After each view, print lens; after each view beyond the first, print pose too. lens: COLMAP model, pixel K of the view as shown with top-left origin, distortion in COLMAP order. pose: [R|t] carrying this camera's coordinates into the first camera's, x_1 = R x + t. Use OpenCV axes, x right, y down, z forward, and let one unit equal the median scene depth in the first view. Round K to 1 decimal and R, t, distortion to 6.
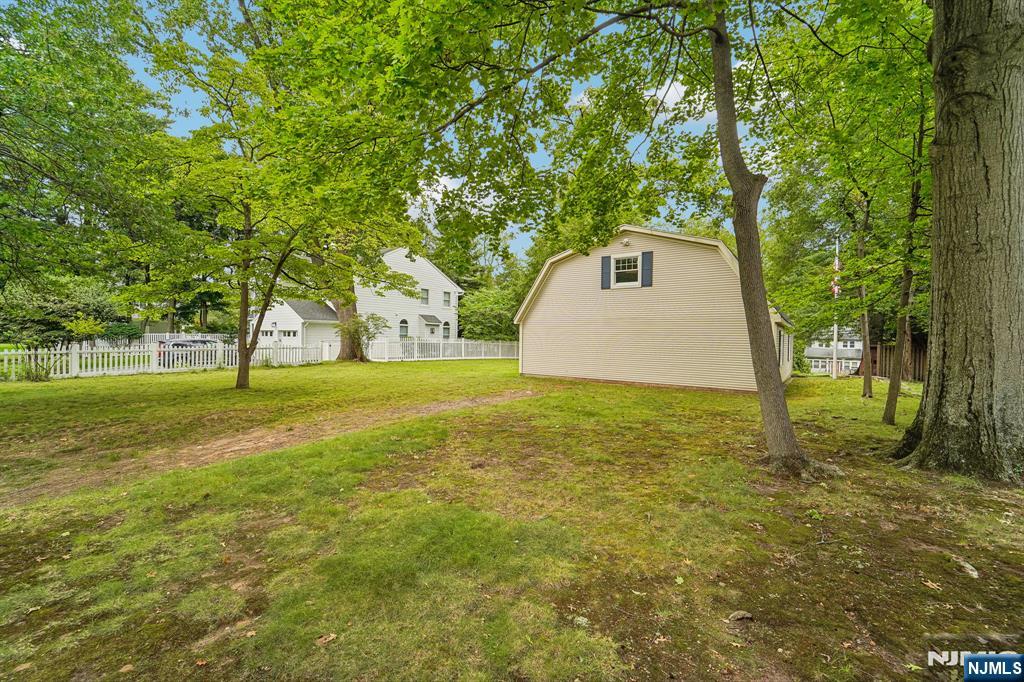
lens RADIAL K [[423.4, 0, 512.0], [0, 423.4, 341.0], [0, 0, 1]] dist [-0.017445, -0.000036]
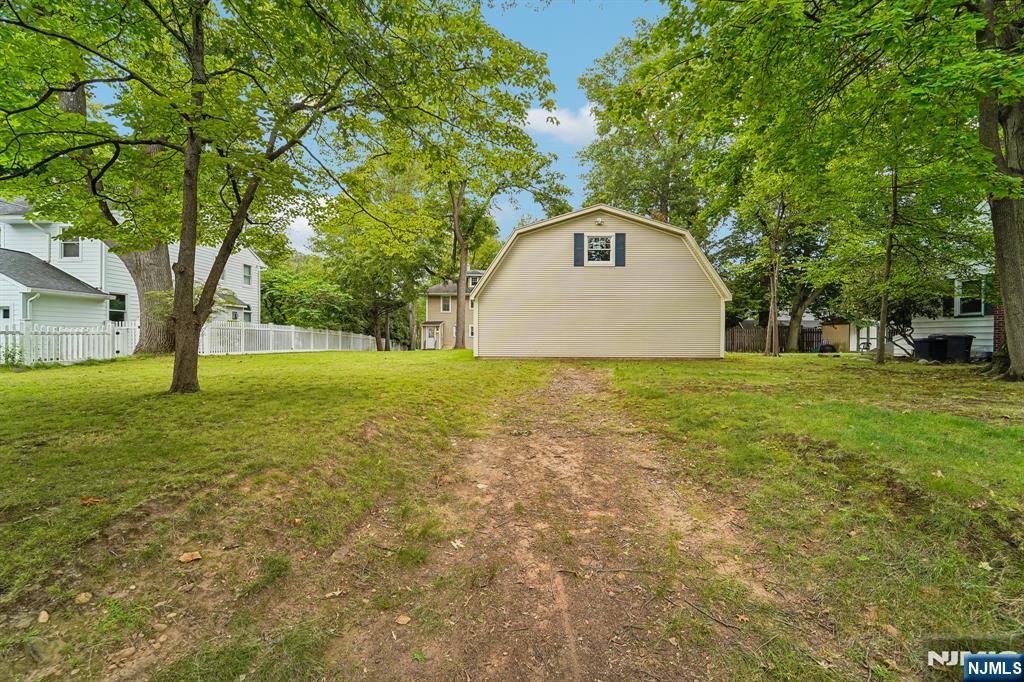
lens RADIAL K [[423.4, 0, 512.0], [0, 423.4, 341.0], [0, 0, 1]] dist [-0.017445, -0.000036]
pose [[0.815365, -0.017909, 0.578670, -0.487548], [0.013458, 0.999838, 0.011982, 0.039530], [-0.578790, -0.001982, 0.815474, 0.277153]]
